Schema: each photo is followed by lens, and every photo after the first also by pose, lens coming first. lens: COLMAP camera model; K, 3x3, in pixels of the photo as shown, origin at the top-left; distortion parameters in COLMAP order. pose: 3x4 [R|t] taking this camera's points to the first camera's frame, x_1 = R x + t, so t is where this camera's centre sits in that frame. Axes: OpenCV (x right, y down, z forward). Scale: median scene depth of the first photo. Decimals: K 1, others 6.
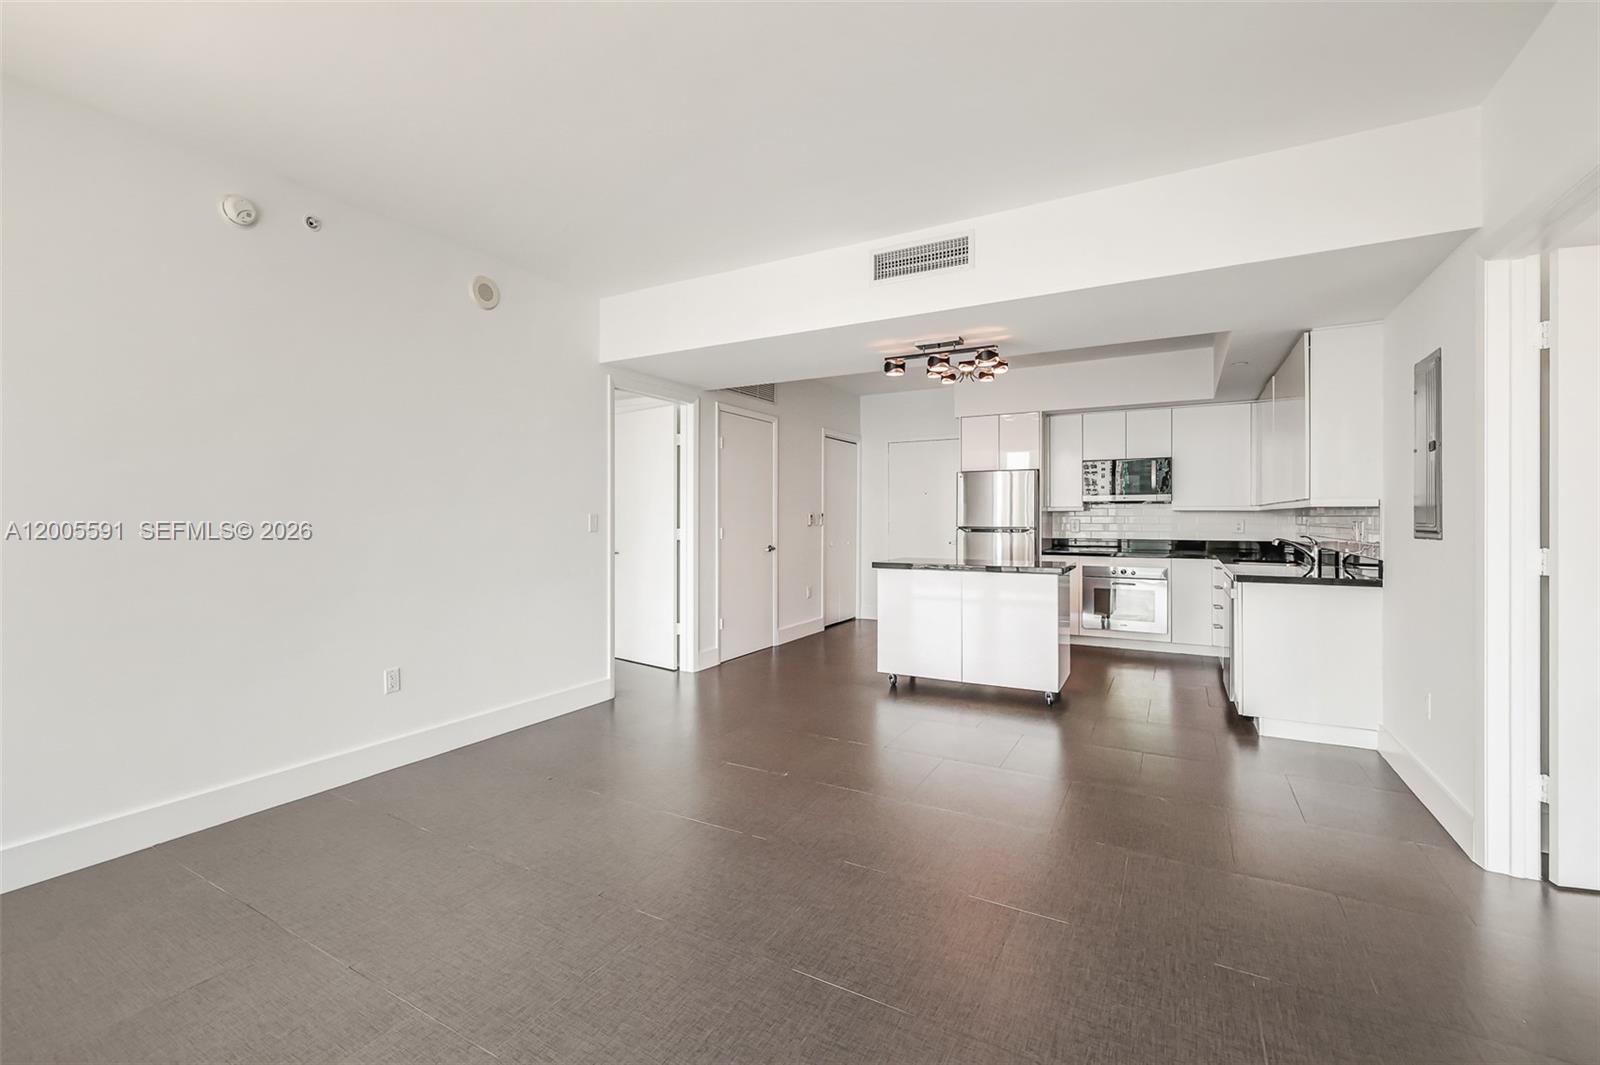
lens RADIAL K [[677.7, 0, 788.5], [0, 677.7, 515.7], [0, 0, 1]] dist [0.000480, -0.000176]
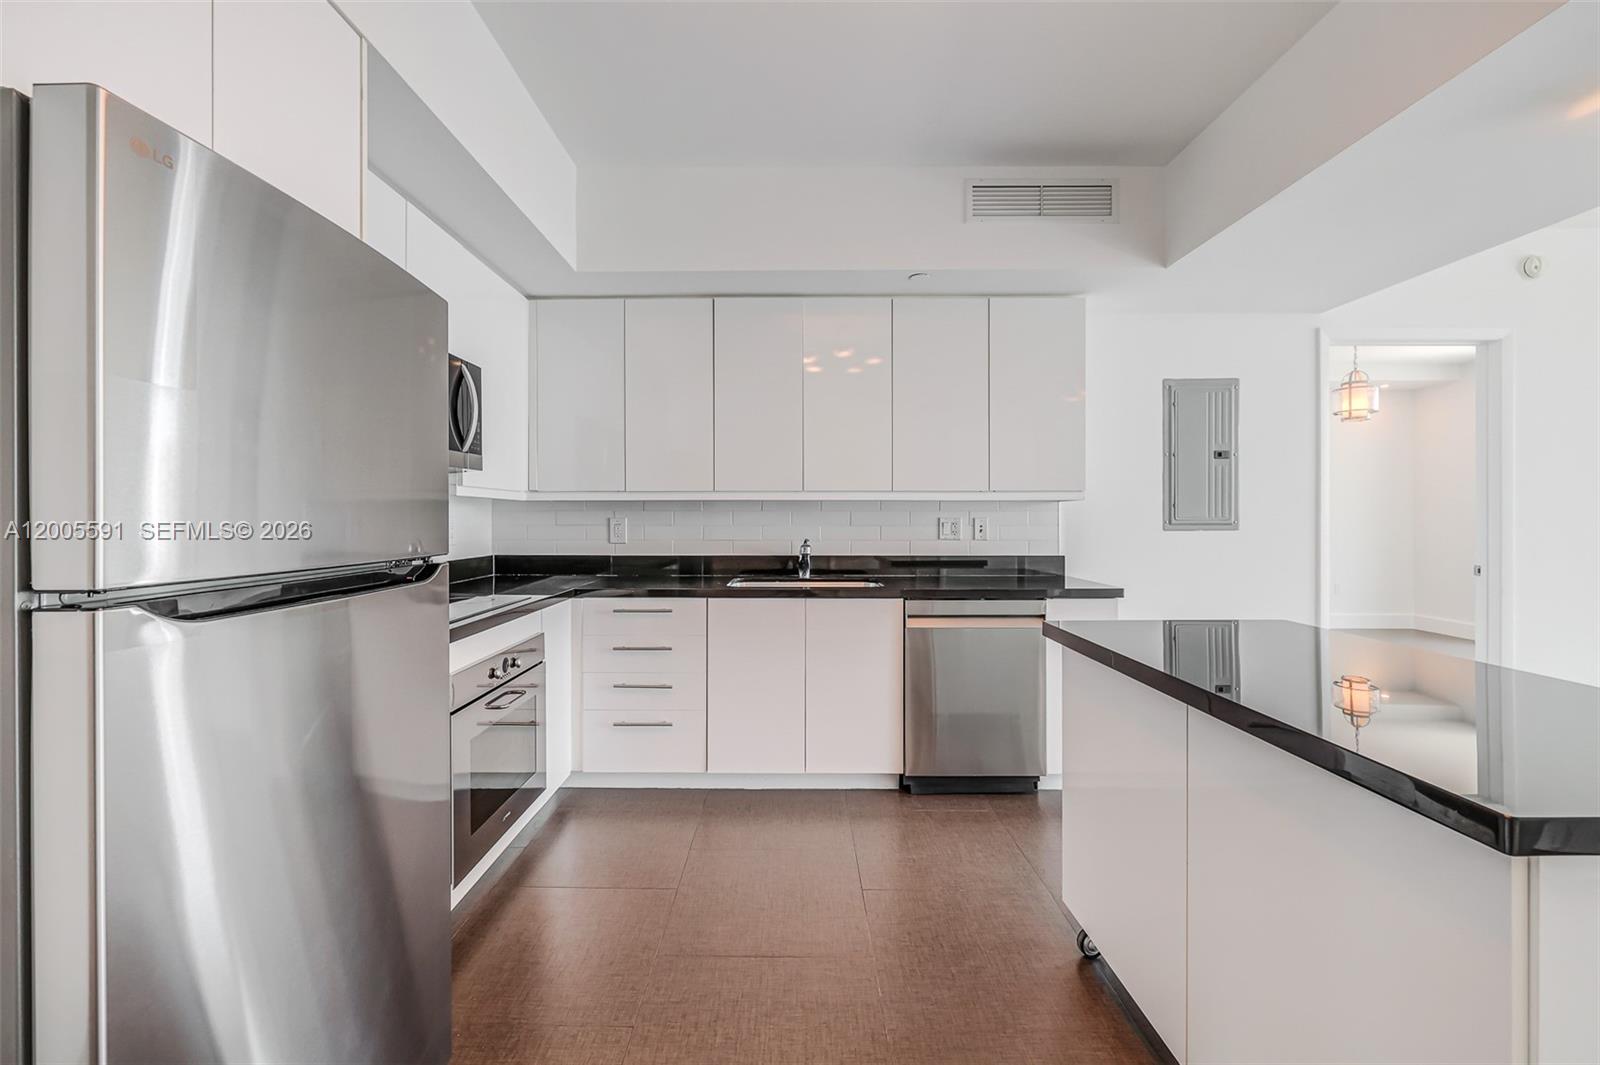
lens RADIAL K [[683.8, 0, 795.5], [0, 683.8, 517.4], [0, 0, 1]] dist [0.003471, 0.000334]
pose [[-0.491573, -0.004281, 0.870826, 0.112389], [-0.000079, 0.999988, 0.004871, 0.003887], [-0.870837, 0.002325, -0.491567, 1.141423]]
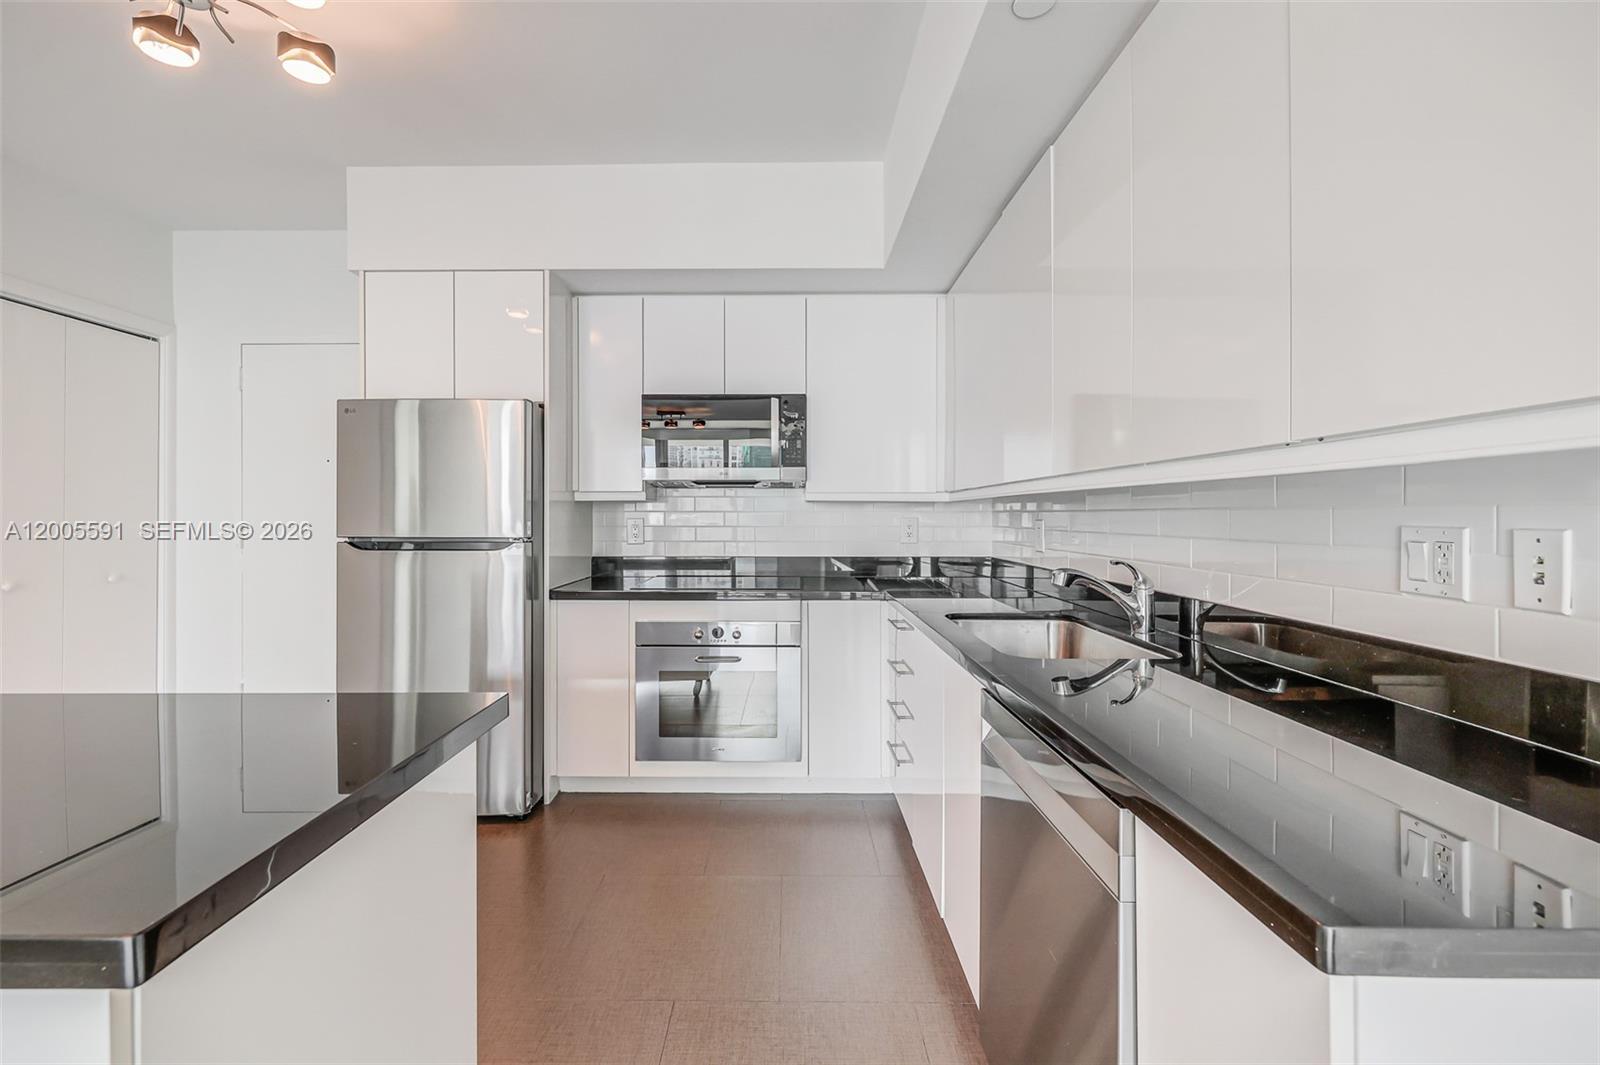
lens RADIAL K [[693.6, 0, 779.2], [0, 693.6, 524.1], [0, 0, 1]] dist [-0.000380, 0.000873]
pose [[0.870522, -0.007634, 0.492071, 0.325896], [0.000810, 0.999901, 0.014079, 0.003154], [-0.492130, -0.011857, 0.870441, 0.620930]]
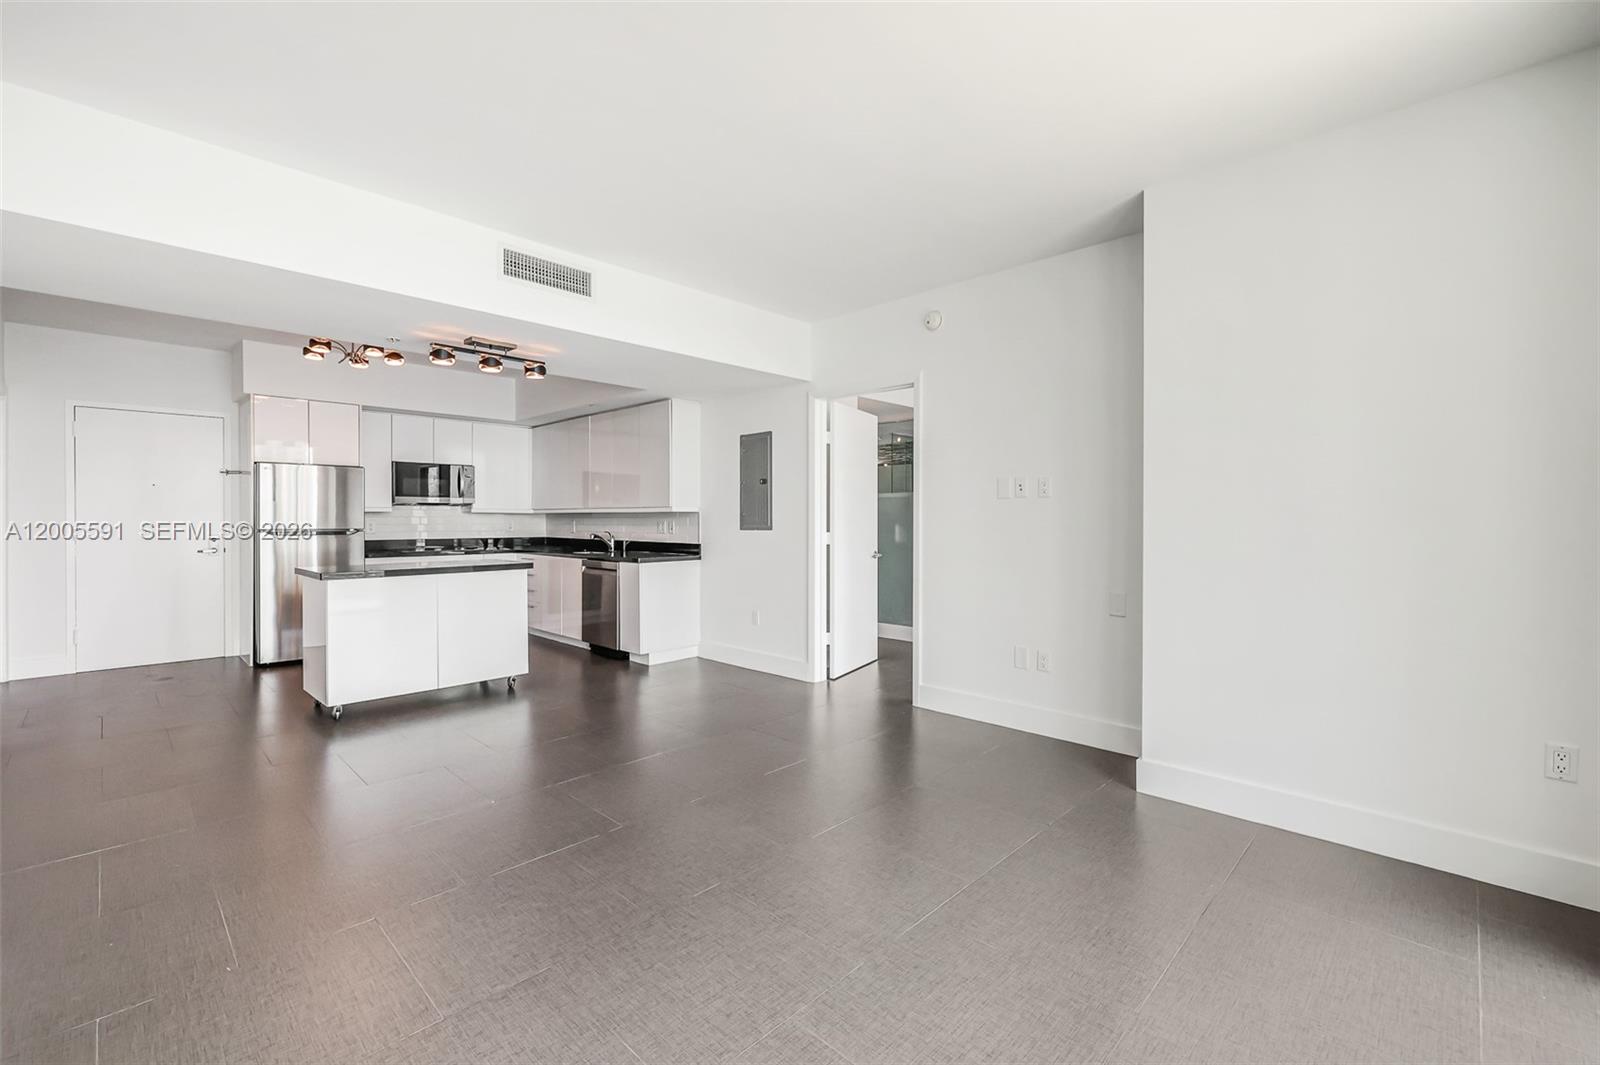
lens RADIAL K [[670.7, 0, 785.5], [0, 670.7, 525.9], [0, 0, 1]] dist [-0.006693, 0.000173]
pose [[0.261441, -0.009783, 0.965170, -0.426316], [-0.003320, 0.999934, 0.011034, 0.001021], [-0.965214, -0.006089, 0.261391, 0.218139]]
